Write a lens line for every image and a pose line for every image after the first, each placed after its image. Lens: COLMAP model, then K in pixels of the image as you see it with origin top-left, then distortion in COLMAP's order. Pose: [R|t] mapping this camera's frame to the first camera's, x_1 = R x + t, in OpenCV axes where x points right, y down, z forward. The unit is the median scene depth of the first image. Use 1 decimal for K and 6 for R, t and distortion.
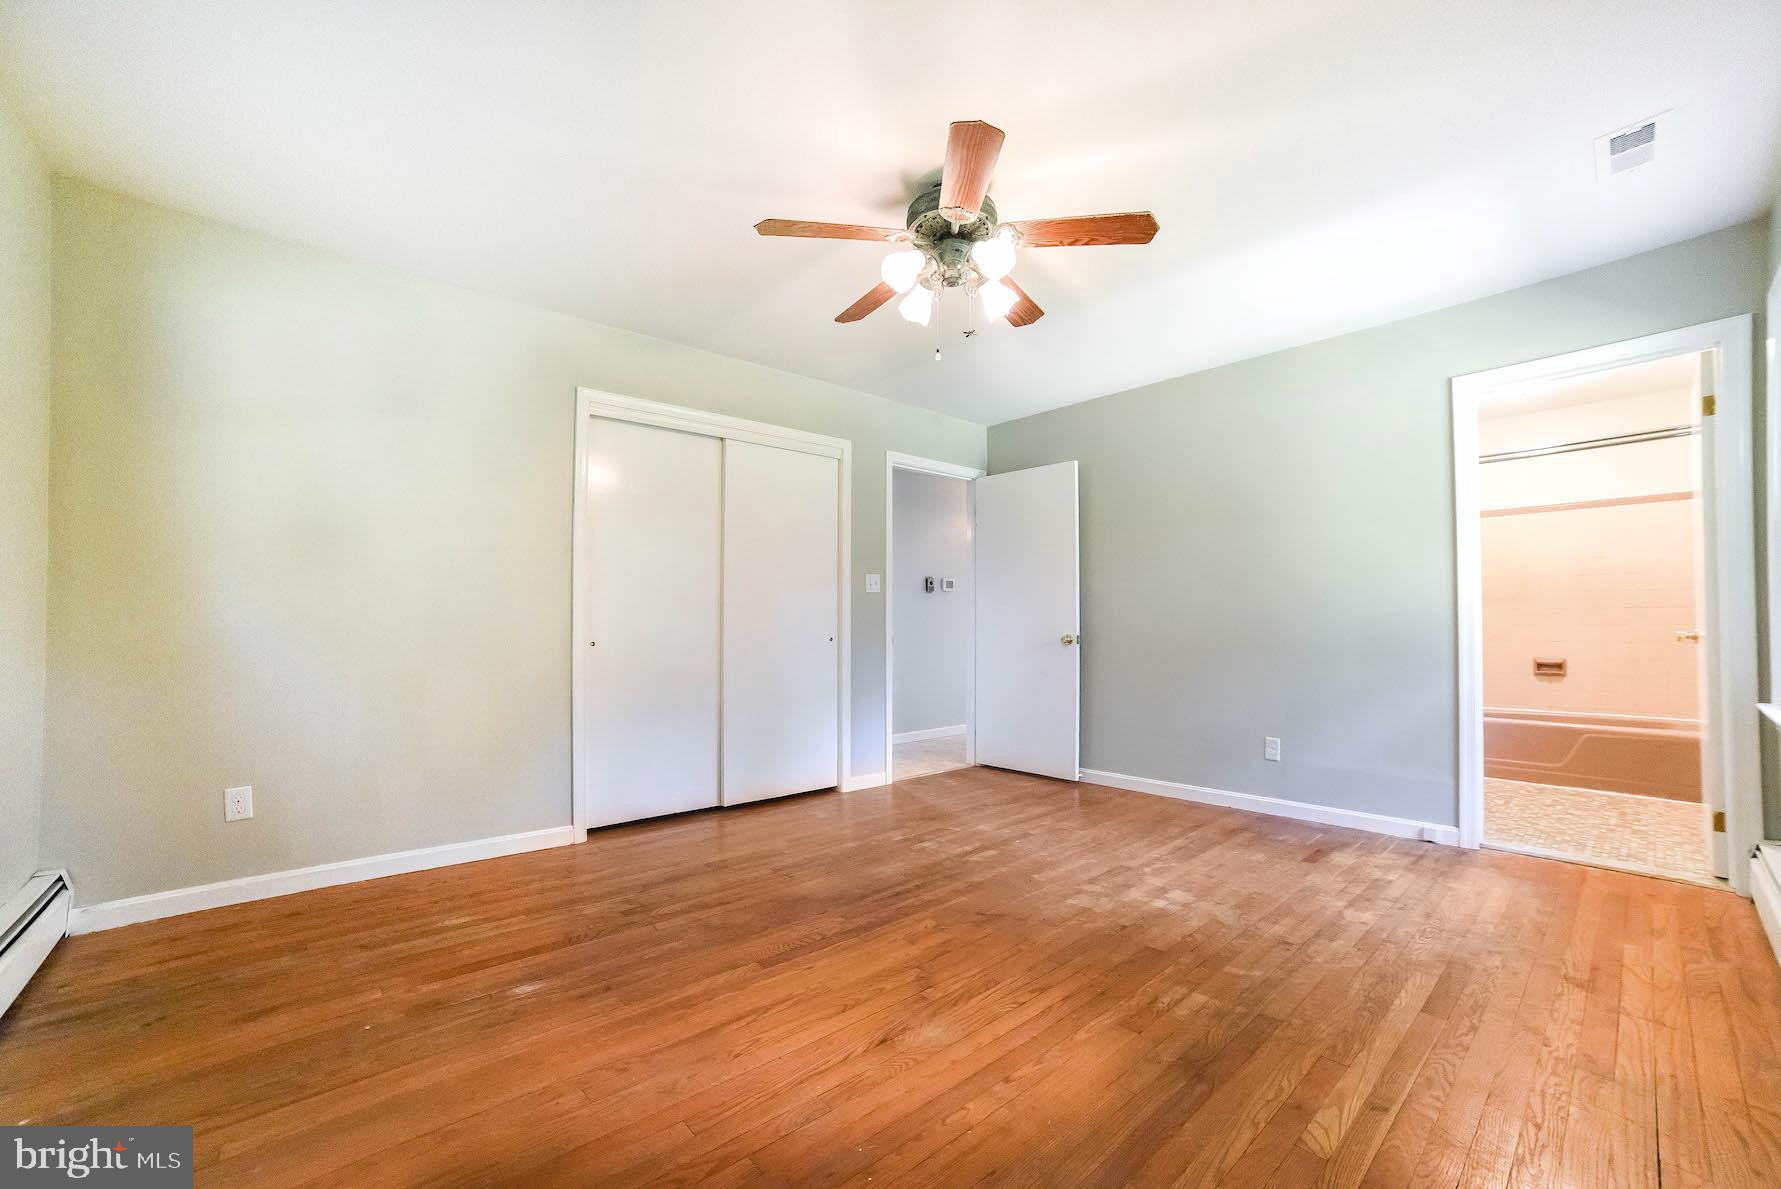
lens RADIAL K [[713.7, 0, 884.9], [0, 713.7, 608.3], [0, 0, 1]] dist [-0.079503, 0.032370]
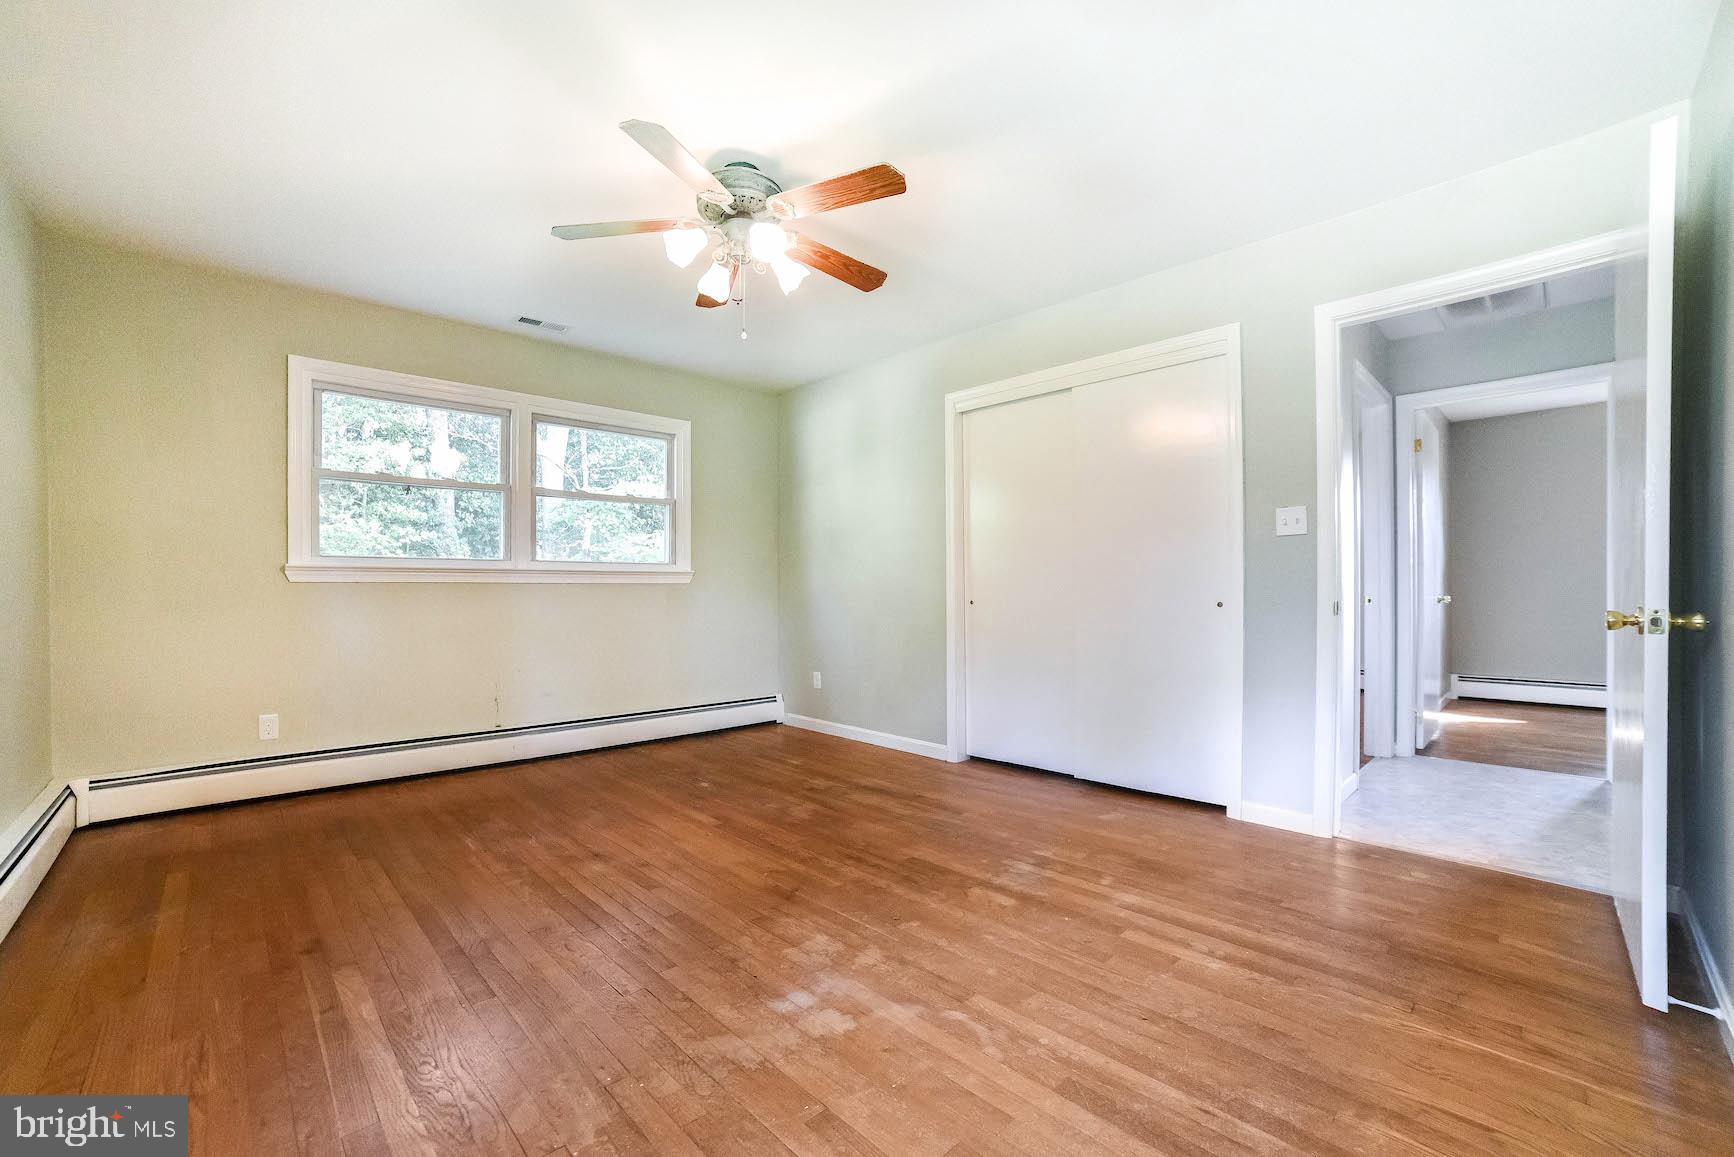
lens RADIAL K [[694.8, 0, 861.5], [0, 694.8, 591.9], [0, 0, 1]] dist [-0.079503, 0.032370]
pose [[0.057675, 0.001788, -0.998334, 0.899476], [0.027683, 0.999611, 0.003389, 0.026512], [0.997952, -0.027832, 0.057603, 0.884684]]
